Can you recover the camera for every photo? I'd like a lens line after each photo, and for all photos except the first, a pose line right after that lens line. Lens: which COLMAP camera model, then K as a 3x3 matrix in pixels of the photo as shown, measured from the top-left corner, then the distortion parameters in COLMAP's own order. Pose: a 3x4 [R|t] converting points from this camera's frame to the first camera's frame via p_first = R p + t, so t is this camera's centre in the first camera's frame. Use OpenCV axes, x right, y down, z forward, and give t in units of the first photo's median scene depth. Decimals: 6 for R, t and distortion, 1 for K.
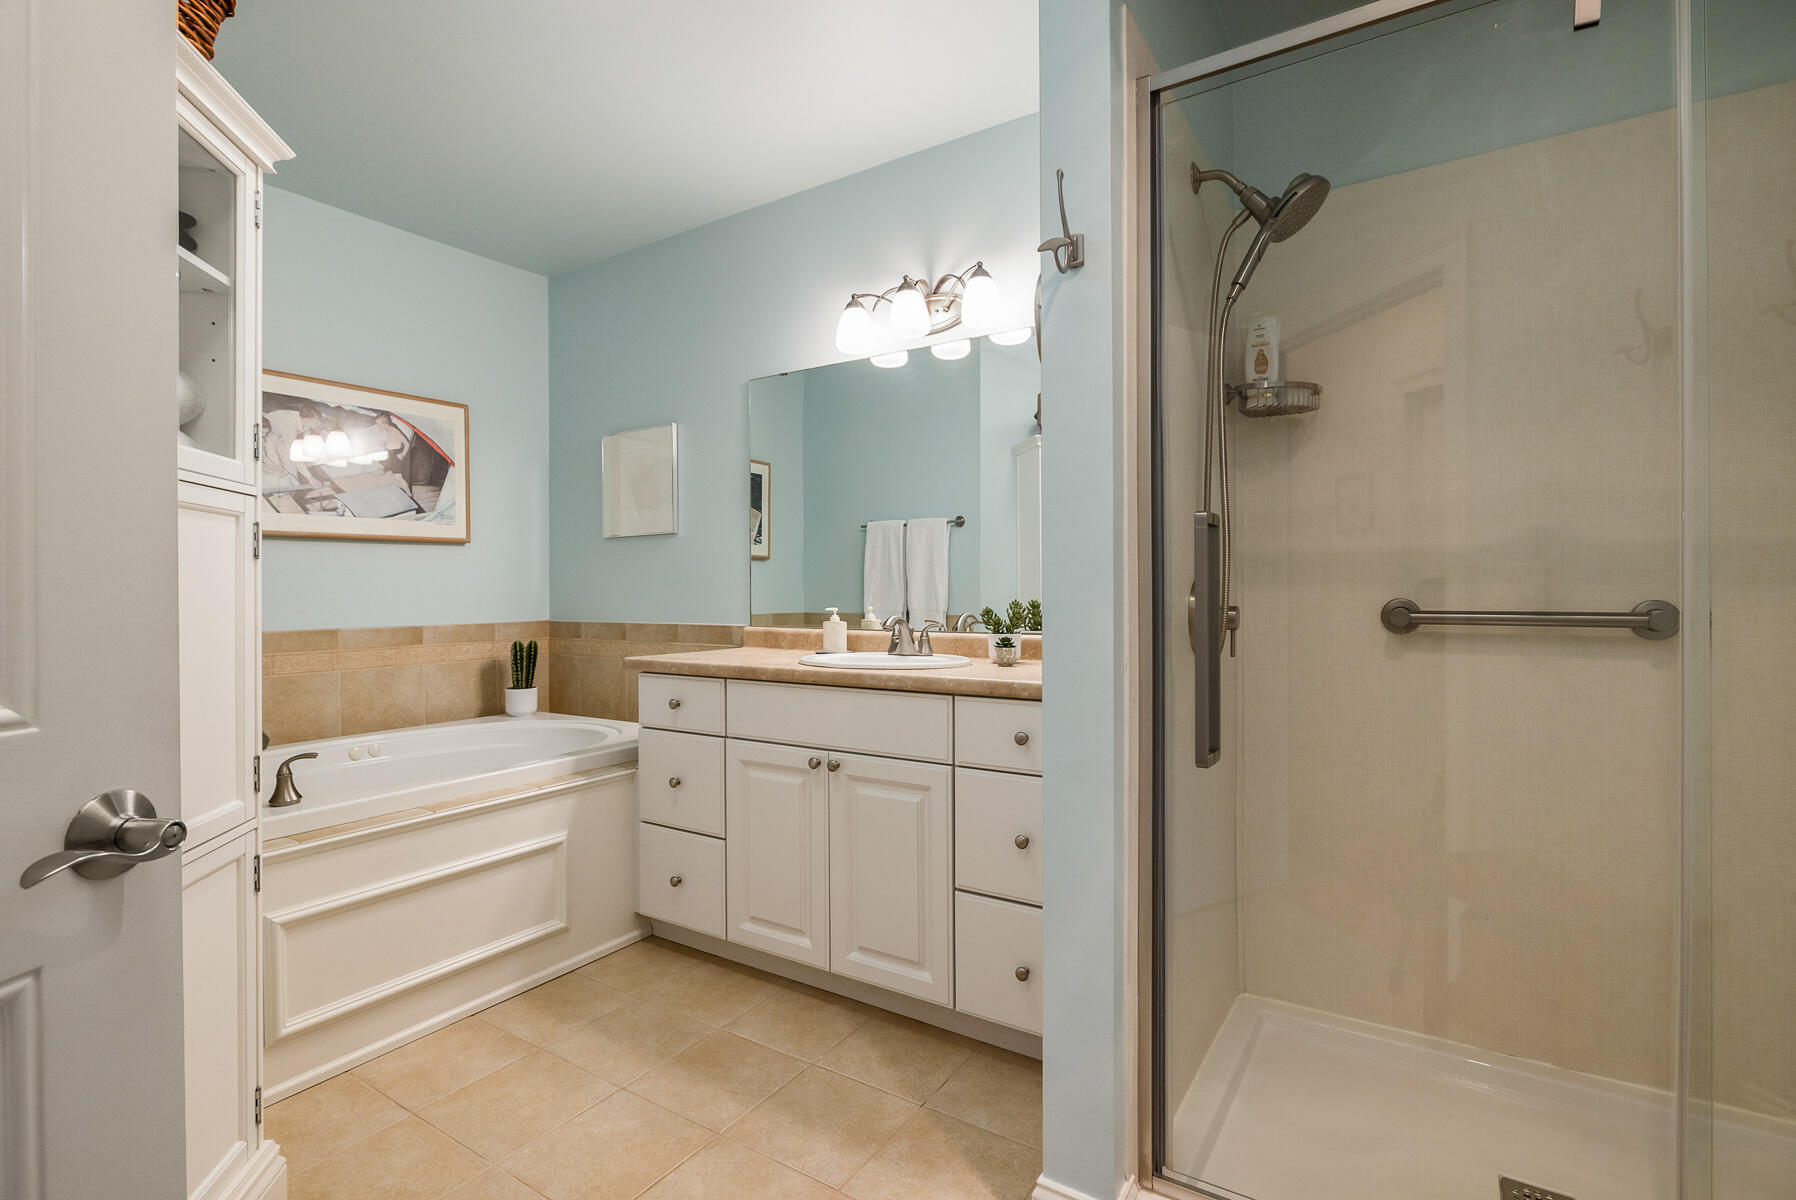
lens RADIAL K [[835.4, 0, 903.3], [0, 835.4, 594.8], [0, 0, 1]] dist [-0.014285, 0.001912]
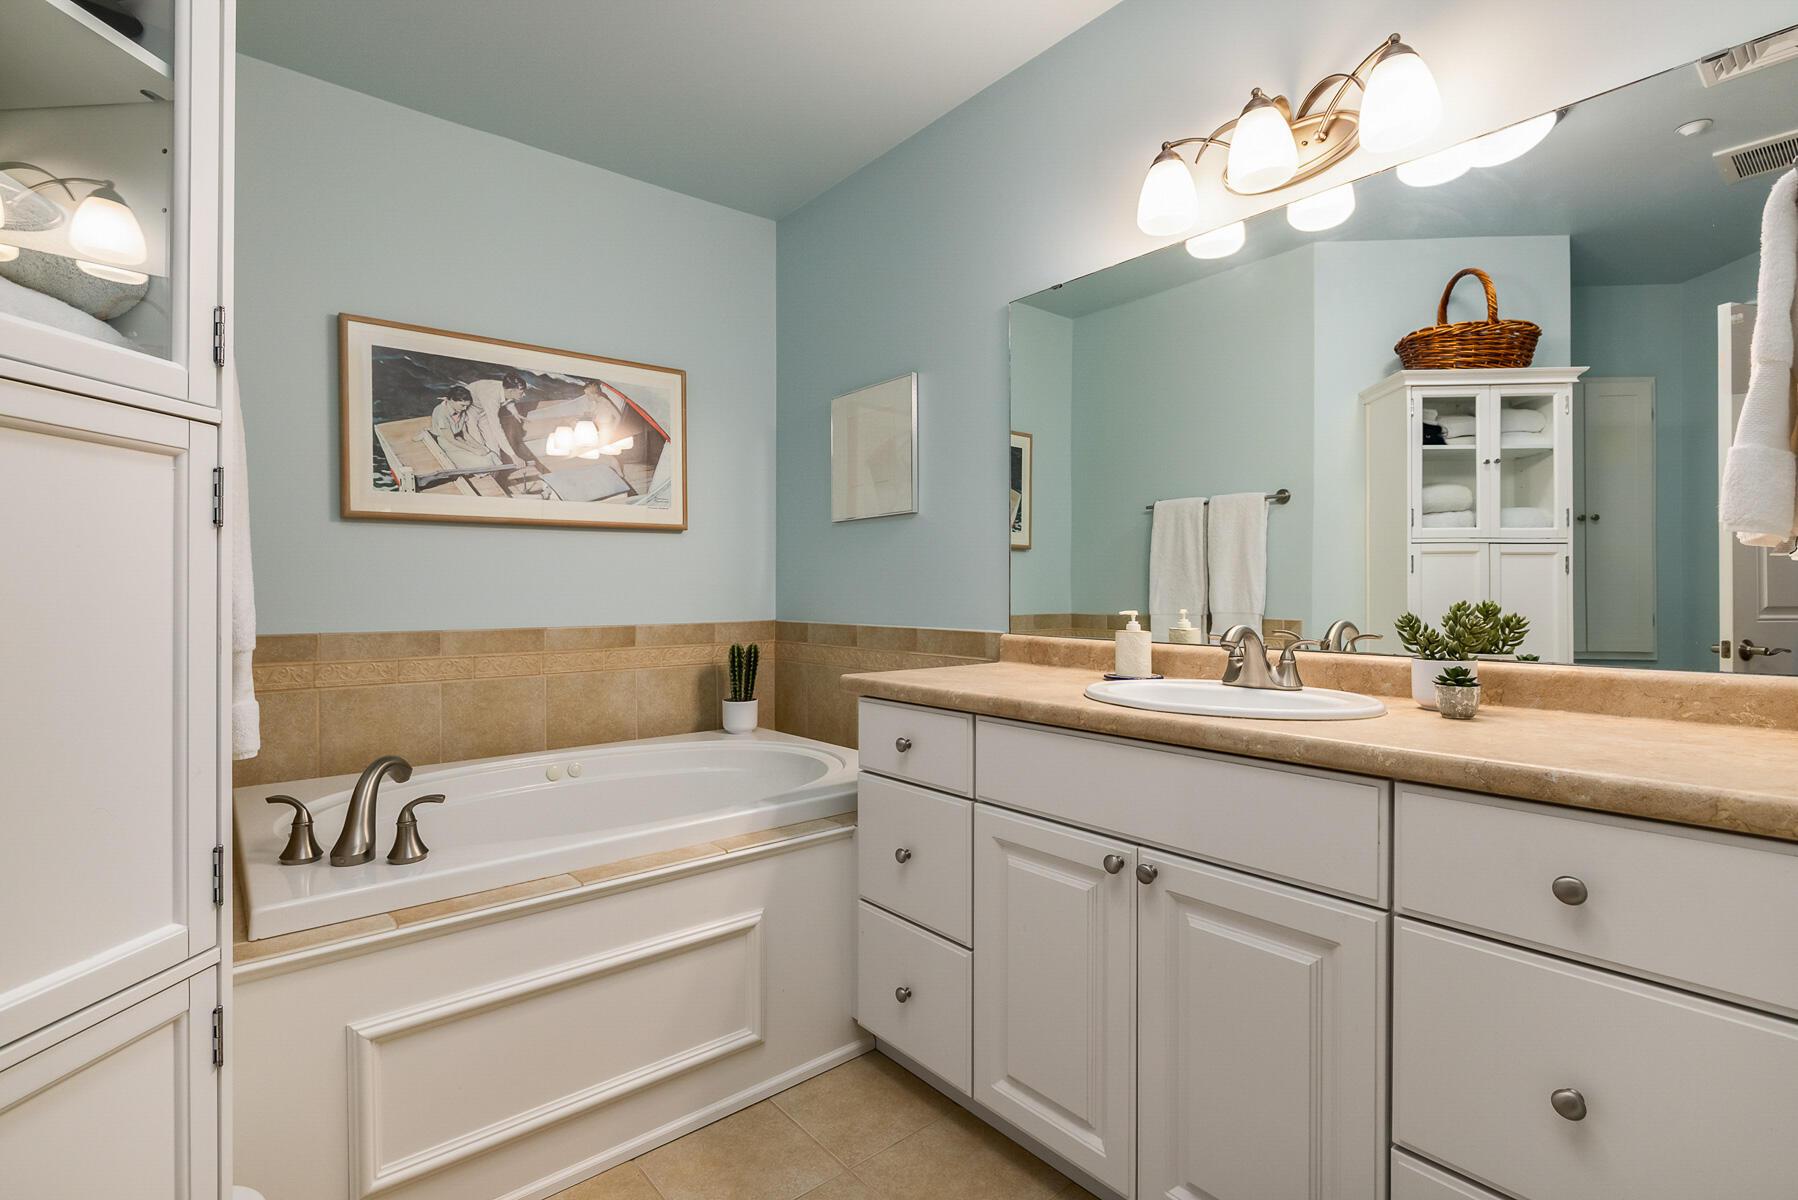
lens RADIAL K [[836.4, 0, 900.8], [0, 836.4, 594.9], [0, 0, 1]] dist [-0.014285, 0.001912]
pose [[0.953391, 0.005669, -0.301684, -0.059280], [-0.004903, 0.999983, 0.003295, 0.001371], [0.301698, -0.001663, 0.953402, 0.303252]]
